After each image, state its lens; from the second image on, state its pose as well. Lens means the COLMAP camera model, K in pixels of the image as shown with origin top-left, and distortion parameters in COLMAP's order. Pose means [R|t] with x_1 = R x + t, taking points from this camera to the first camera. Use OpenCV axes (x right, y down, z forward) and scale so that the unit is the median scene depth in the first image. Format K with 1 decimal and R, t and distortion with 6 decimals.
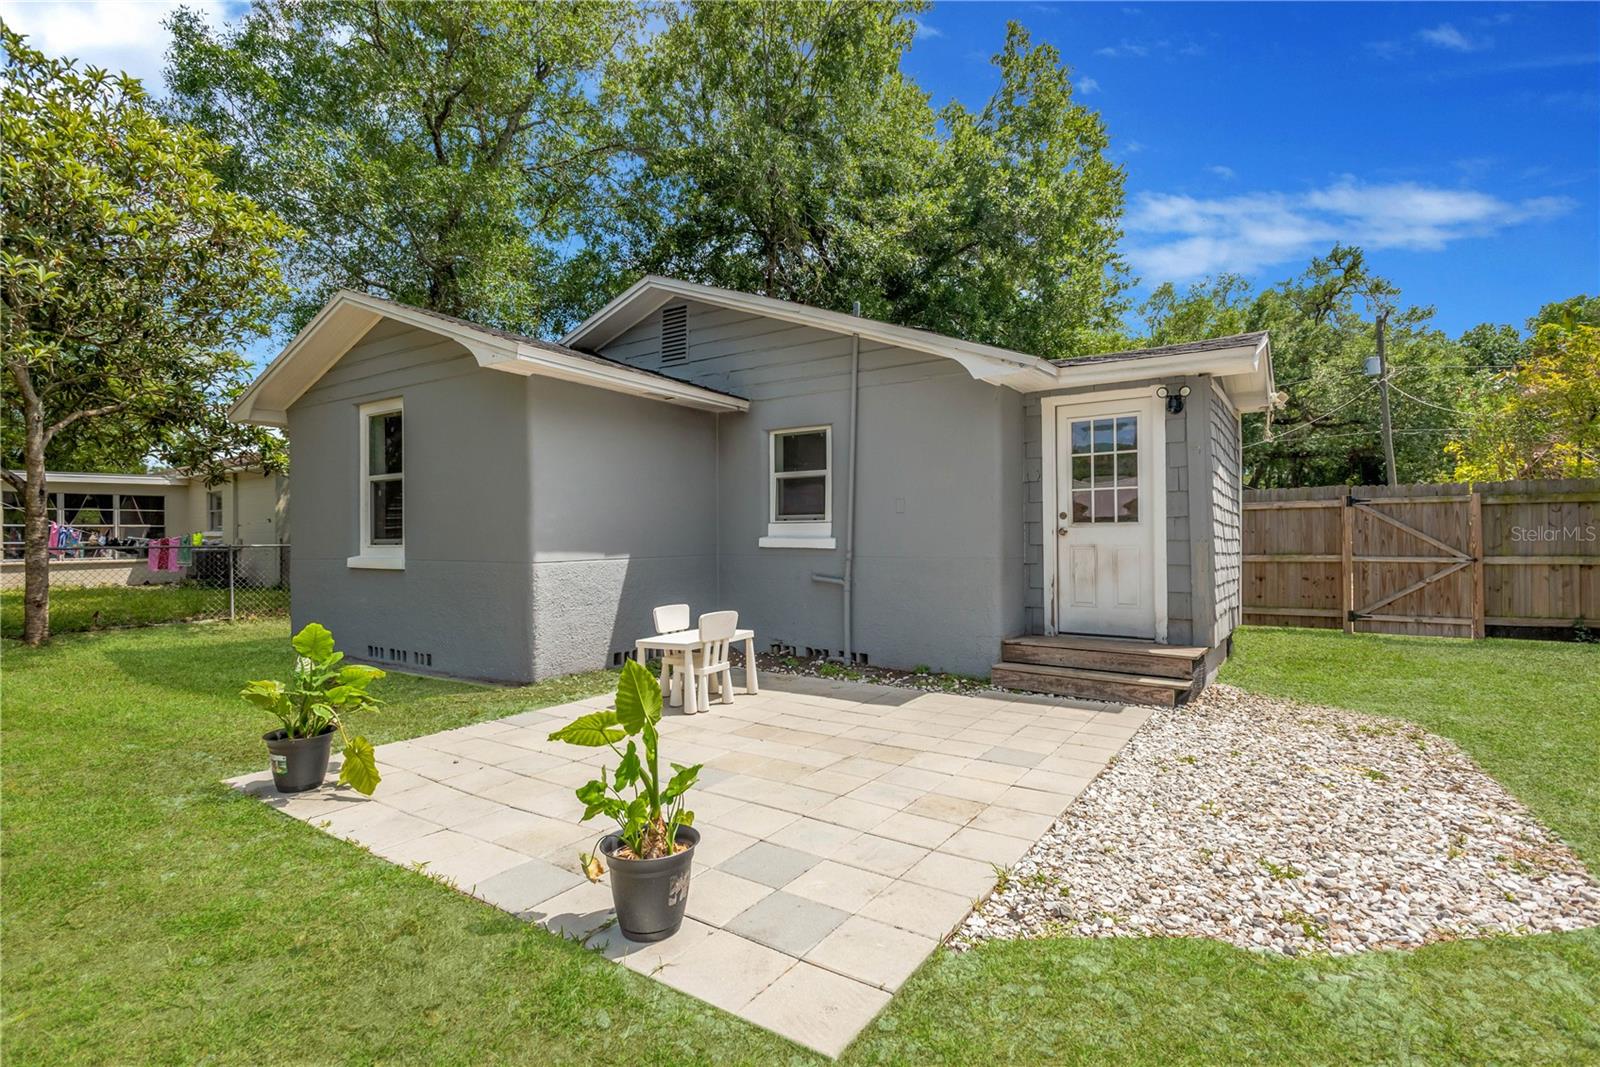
lens RADIAL K [[761.6, 0, 792.1], [0, 761.6, 535.1], [0, 0, 1]] dist [0.000879, 0.000357]
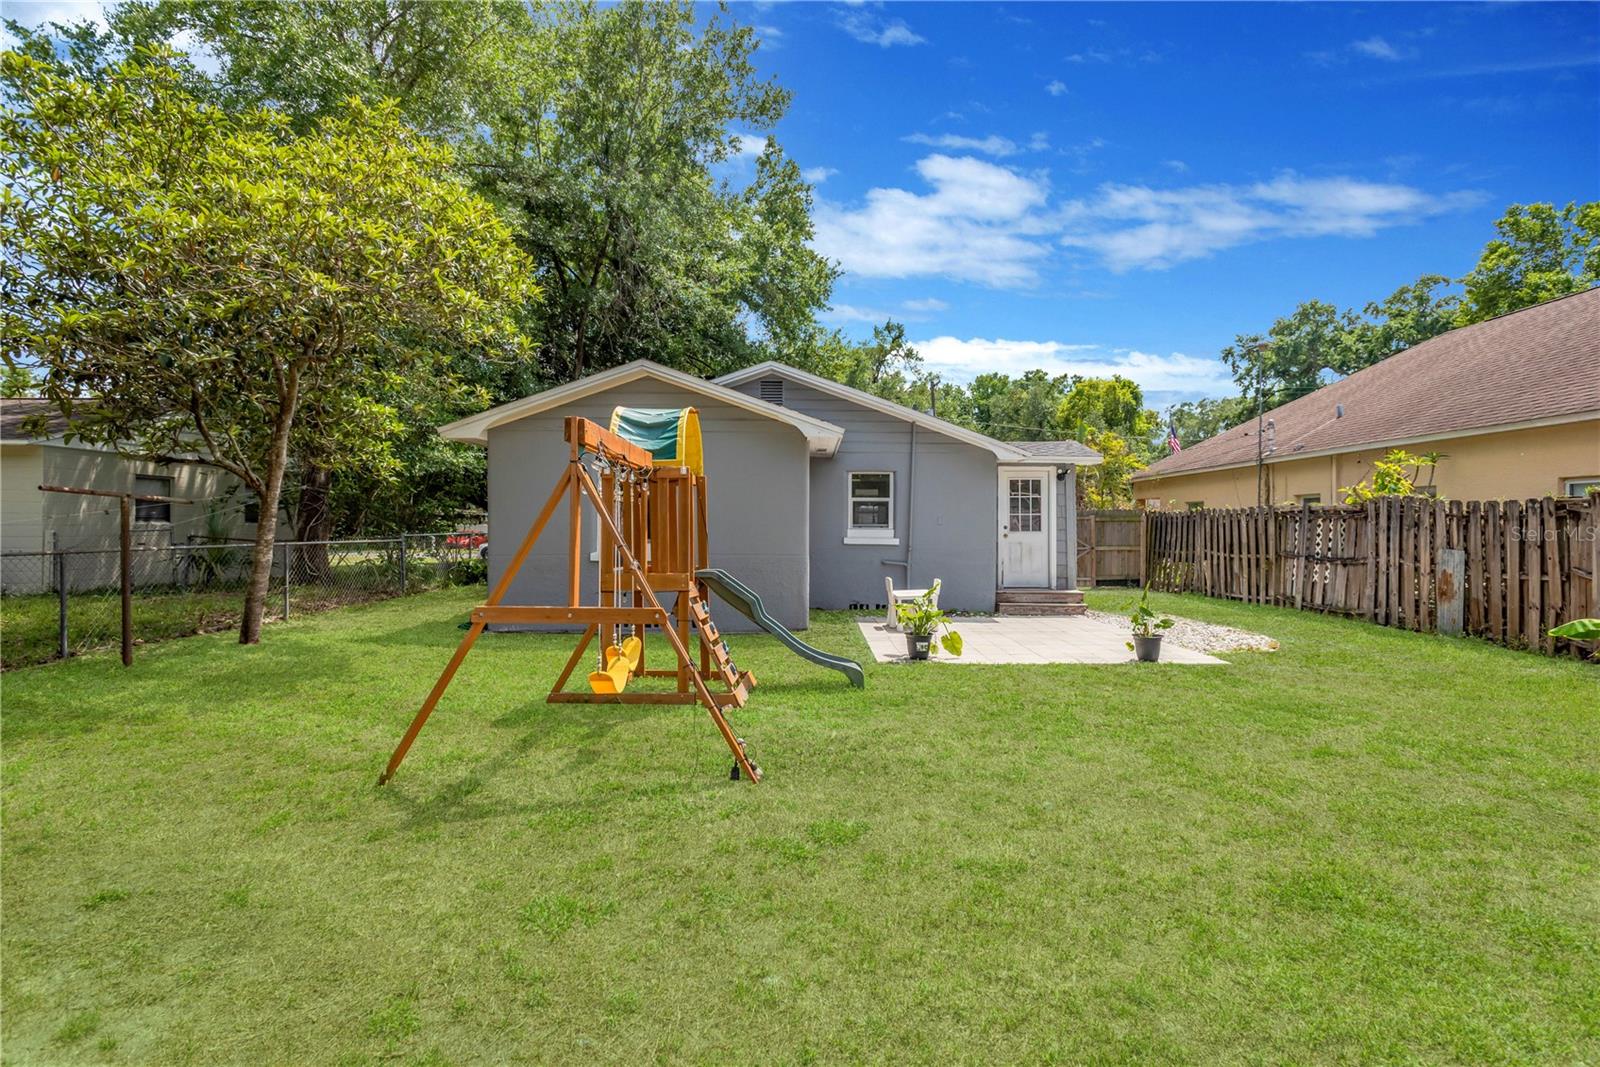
lens RADIAL K [[761.6, 0, 805.6], [0, 761.6, 530.7], [0, 0, 1]] dist [0.000879, 0.000357]
pose [[0.821068, 0.005854, 0.570801, -1.069415], [-0.010928, 0.999925, 0.005463, -0.020324], [-0.570726, -0.010723, 0.821071, -0.281541]]
